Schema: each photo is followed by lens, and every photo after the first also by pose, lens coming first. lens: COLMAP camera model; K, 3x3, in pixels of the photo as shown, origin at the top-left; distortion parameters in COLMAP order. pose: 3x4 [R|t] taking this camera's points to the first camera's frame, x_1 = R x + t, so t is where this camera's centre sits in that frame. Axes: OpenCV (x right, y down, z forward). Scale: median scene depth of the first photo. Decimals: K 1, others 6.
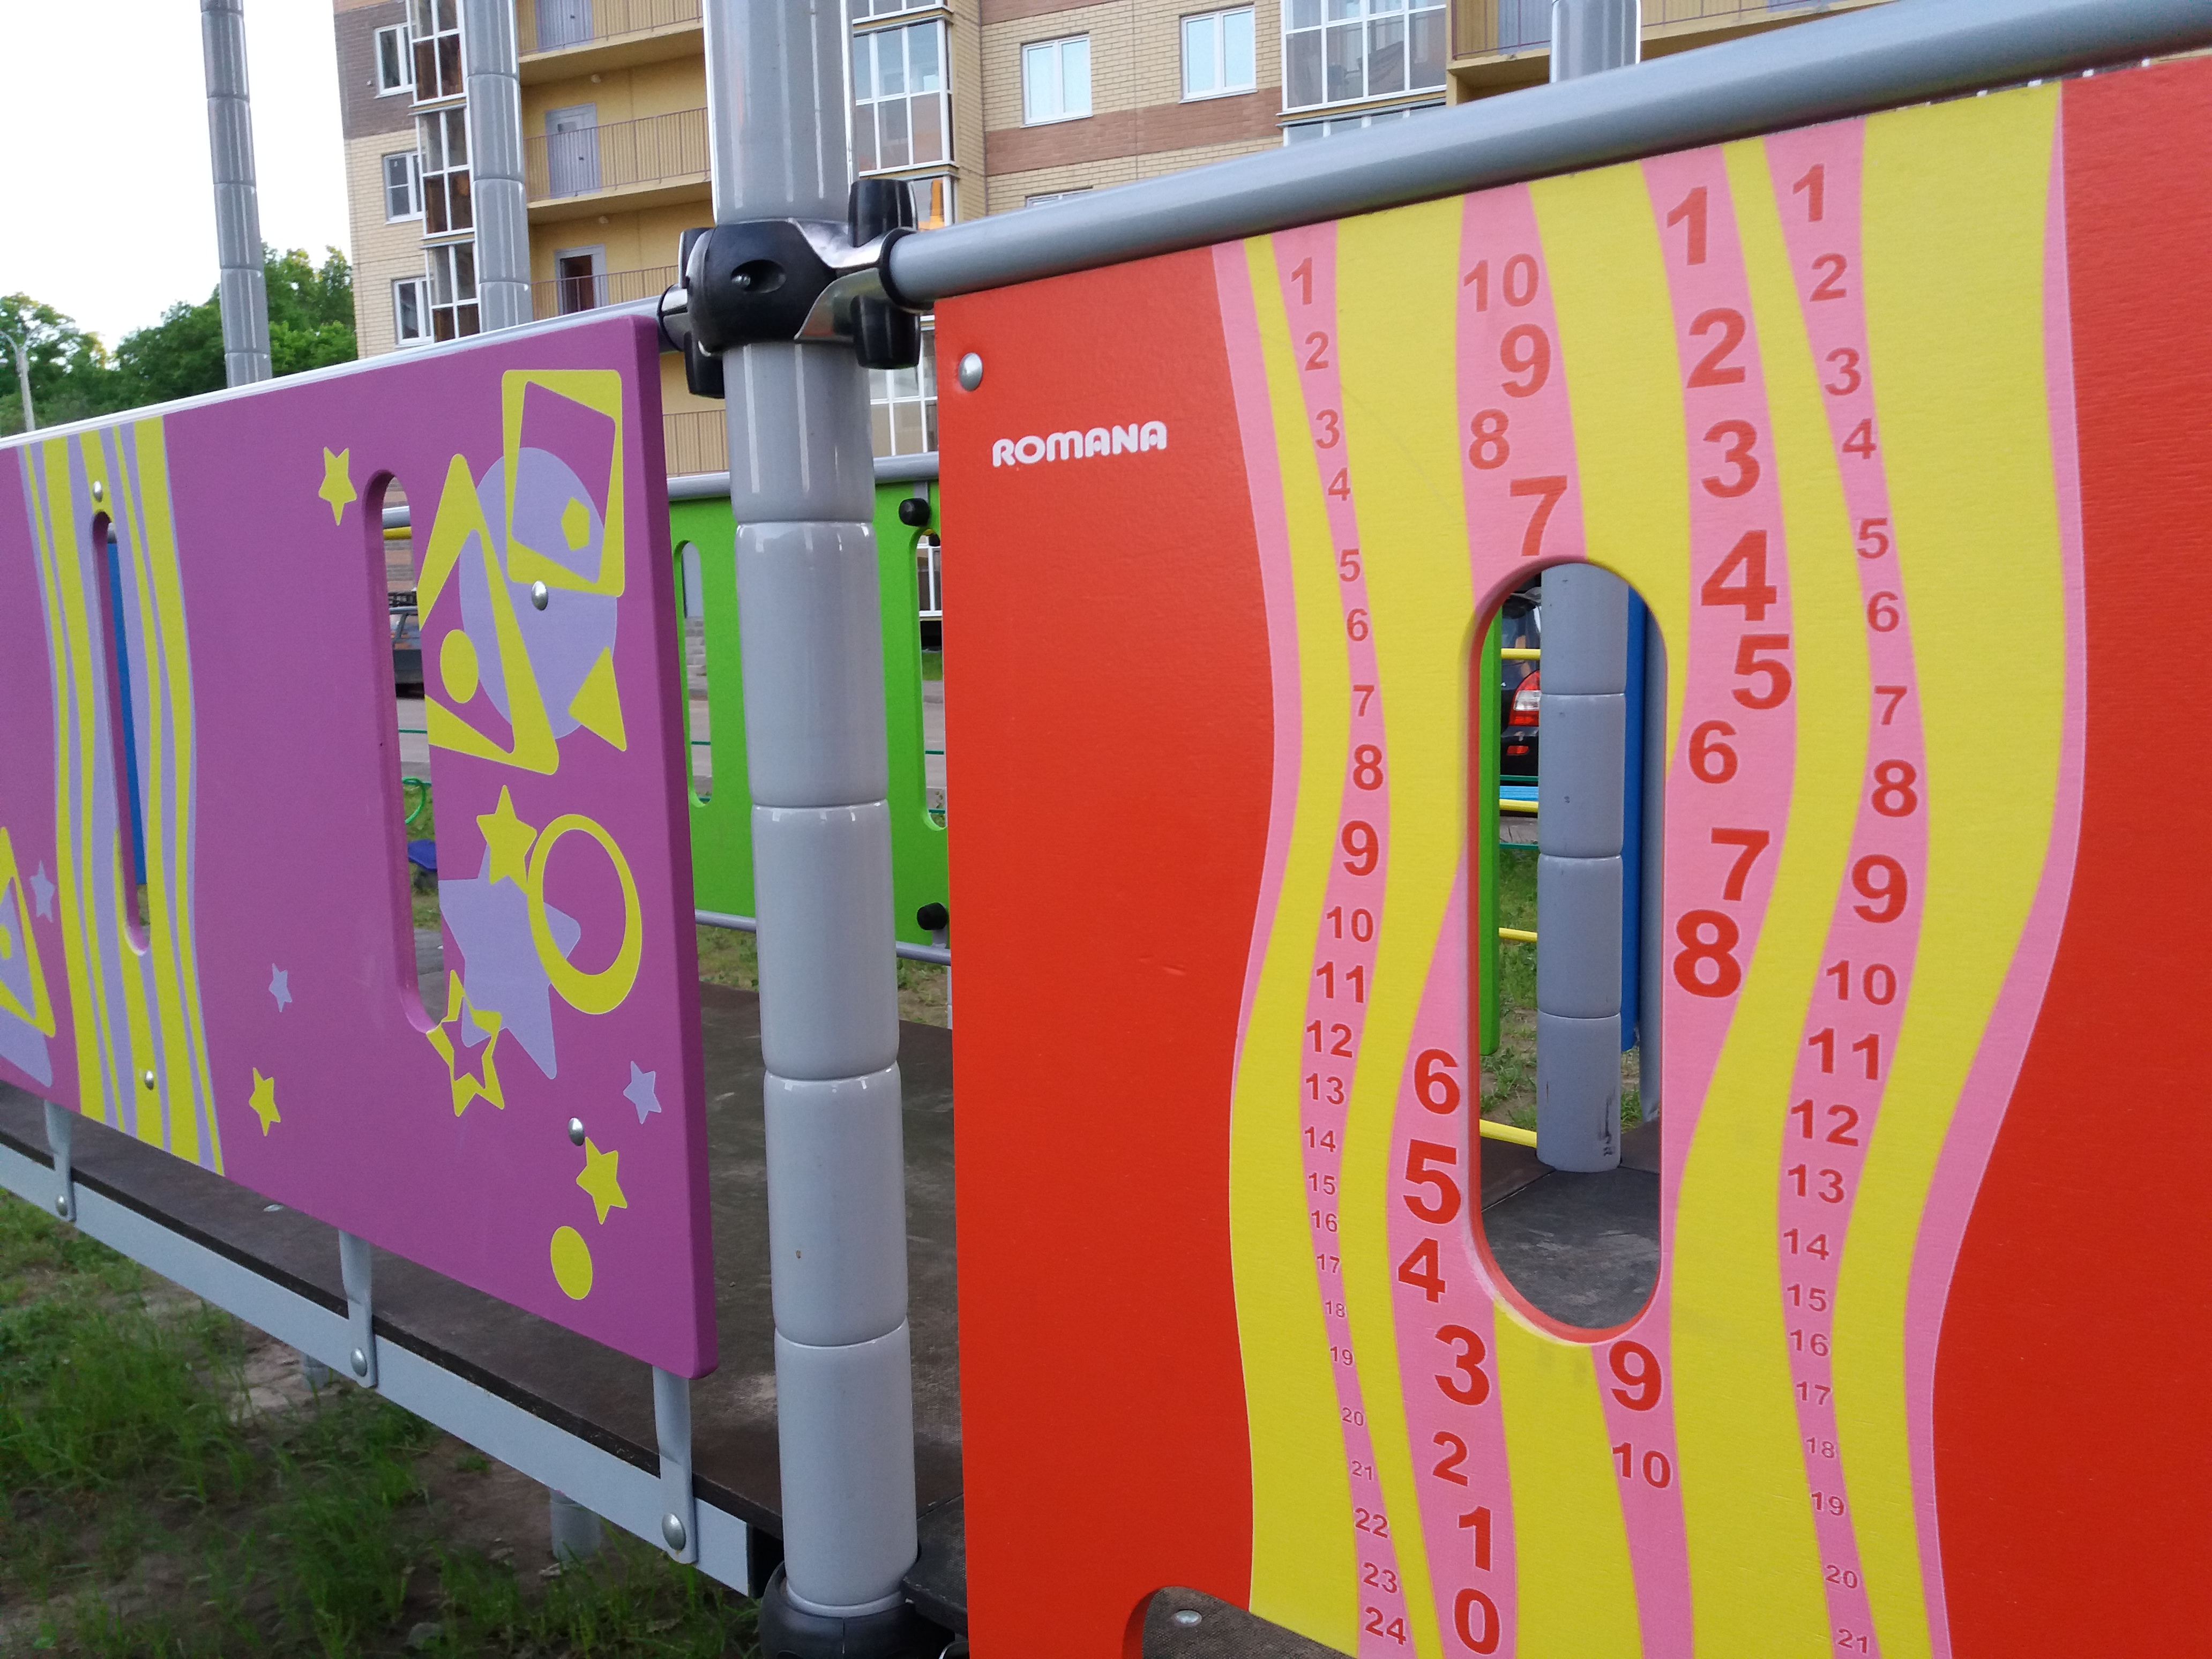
lens RADIAL K [[1772.9, 0, 1110.2], [0, 1772.9, 818.1], [0, 0, 1]] dist [0.137885, -0.263327]
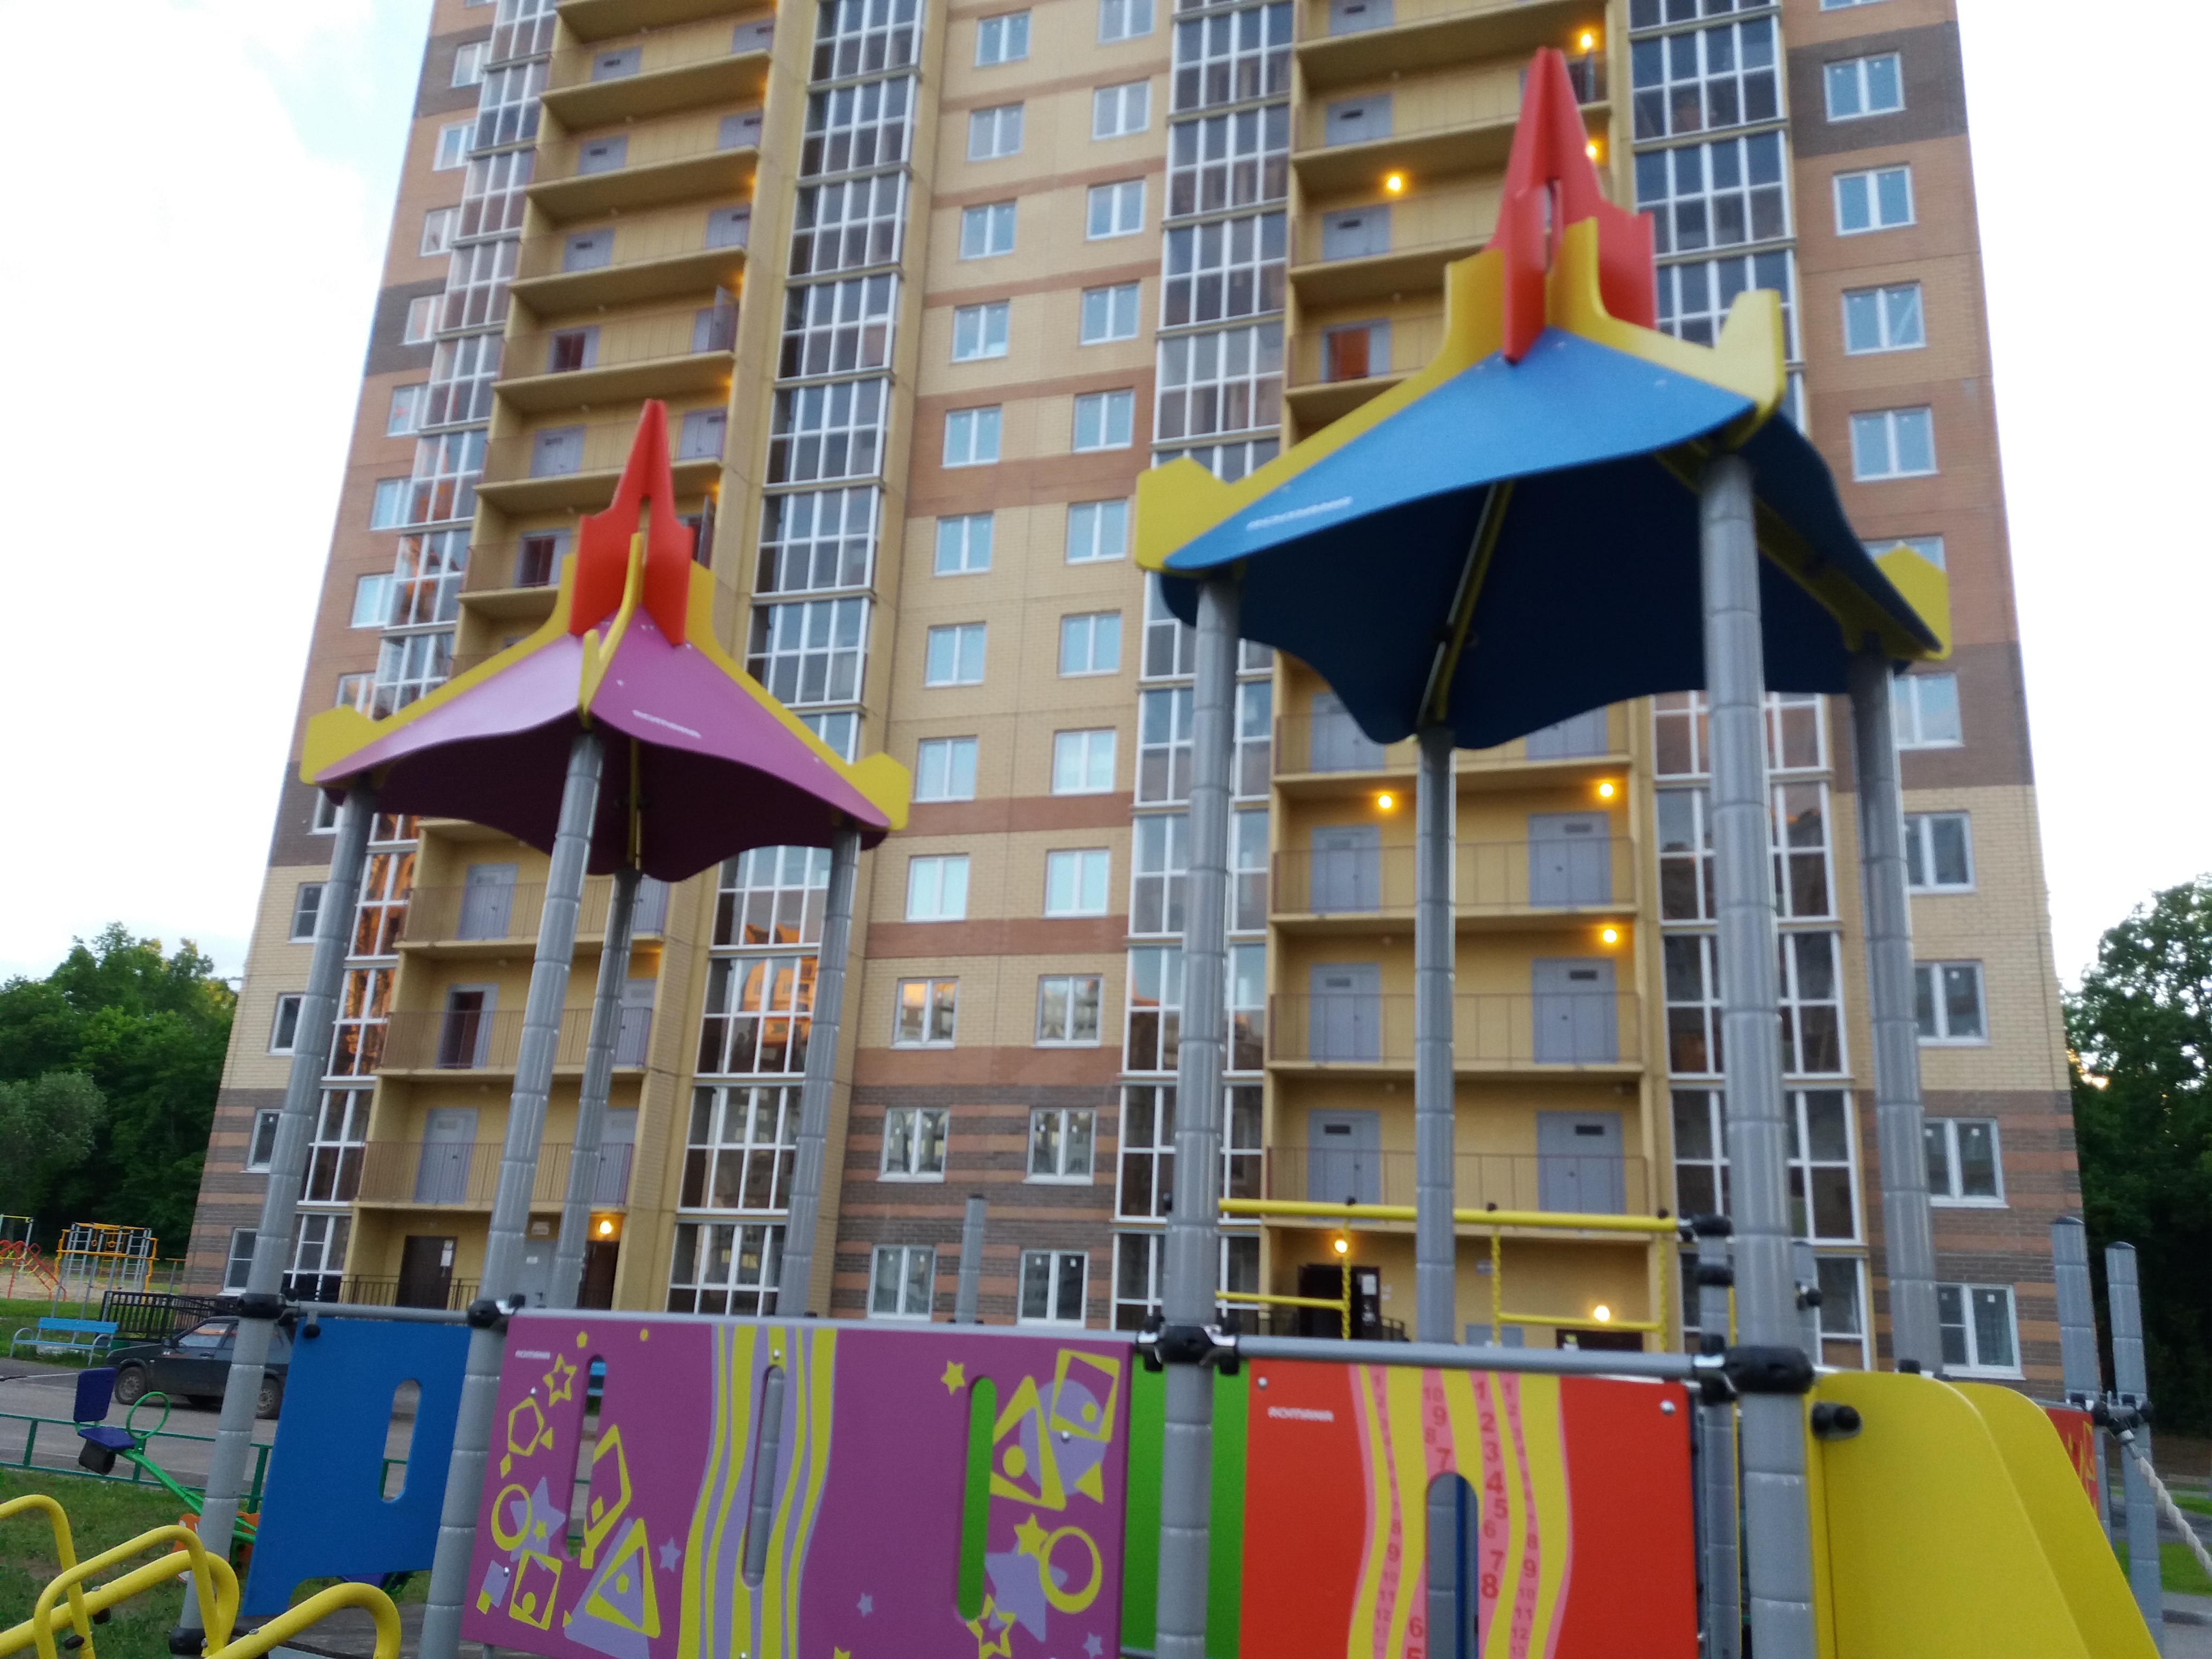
lens RADIAL K [[1772.9, 0, 1110.2], [0, 1772.9, 818.1], [0, 0, 1]] dist [0.137885, -0.263327]
pose [[0.990223, 0.109488, 0.086430, -0.560760], [-0.065435, 0.911806, -0.405374, 0.111391], [-0.123191, 0.395755, 0.910056, -1.743798]]
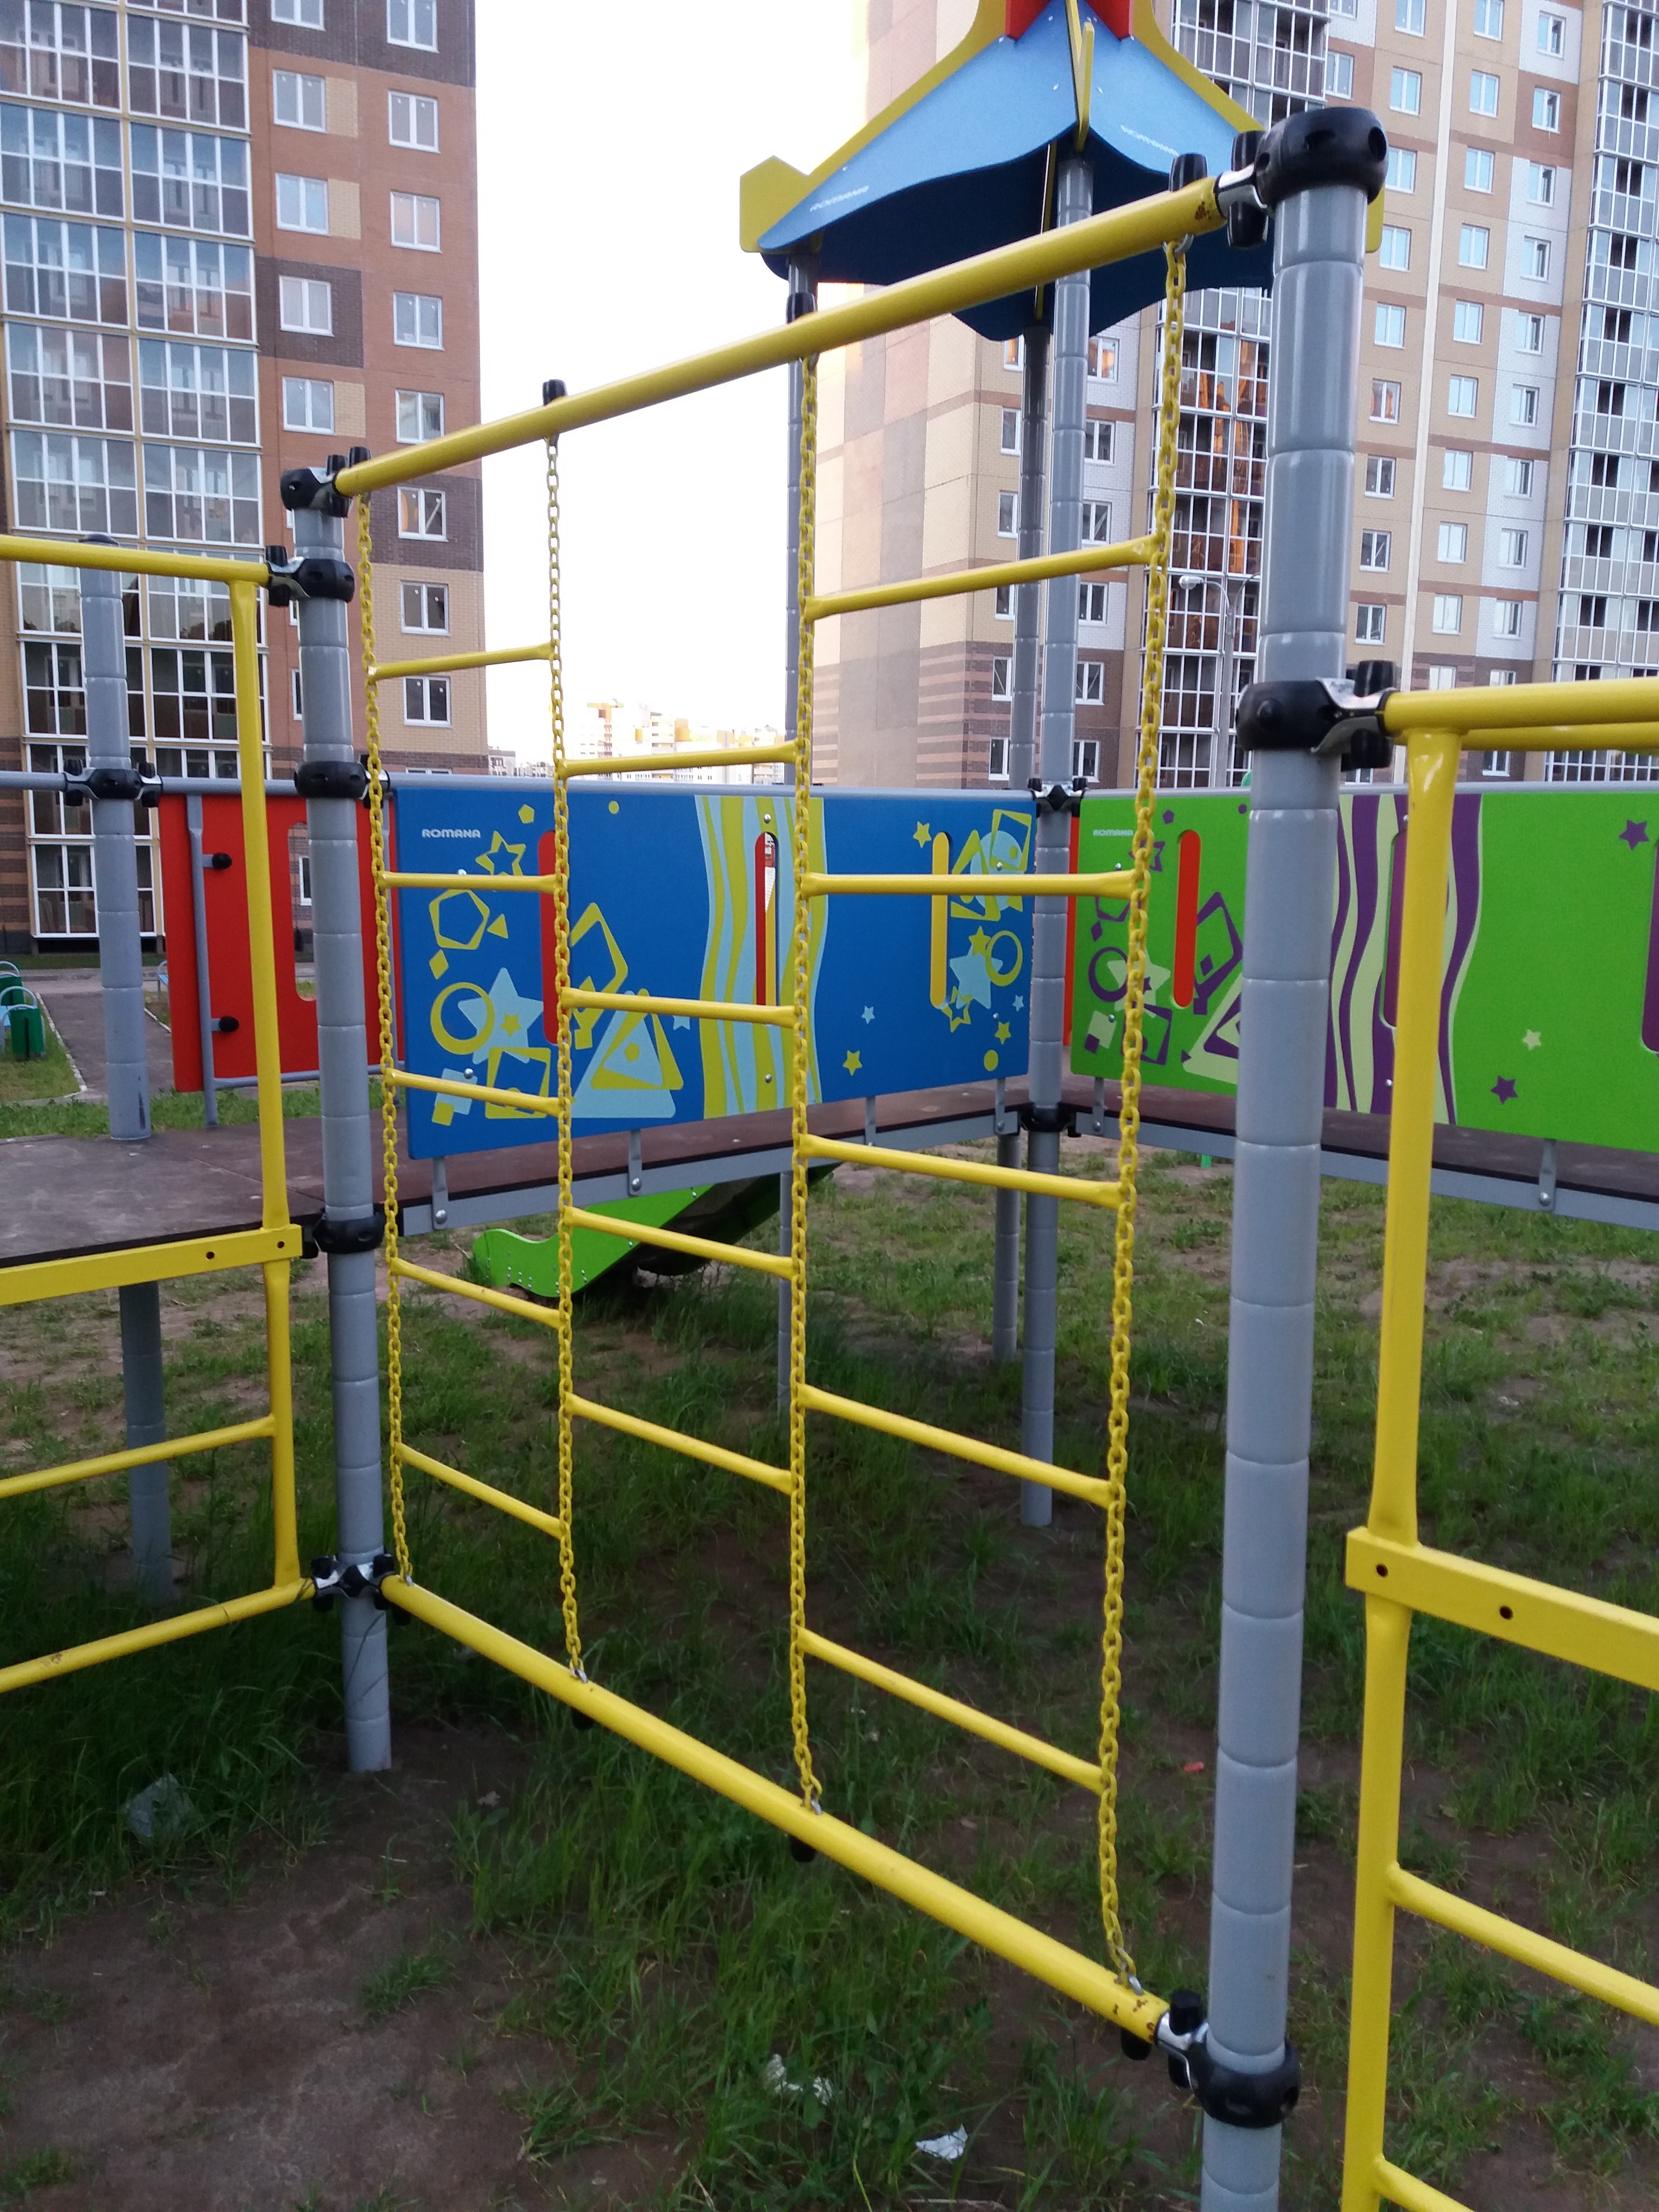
lens RADIAL K [[1772.9, 0, 838.7], [0, 1772.9, 1090.5], [0, 0, 1]] dist [0.137885, -0.263327]
pose [[0.091900, -0.124761, 0.987922, -3.799222], [0.104810, 0.987821, 0.114999, -0.127866], [-0.990237, 0.092976, 0.103857, 0.947983]]
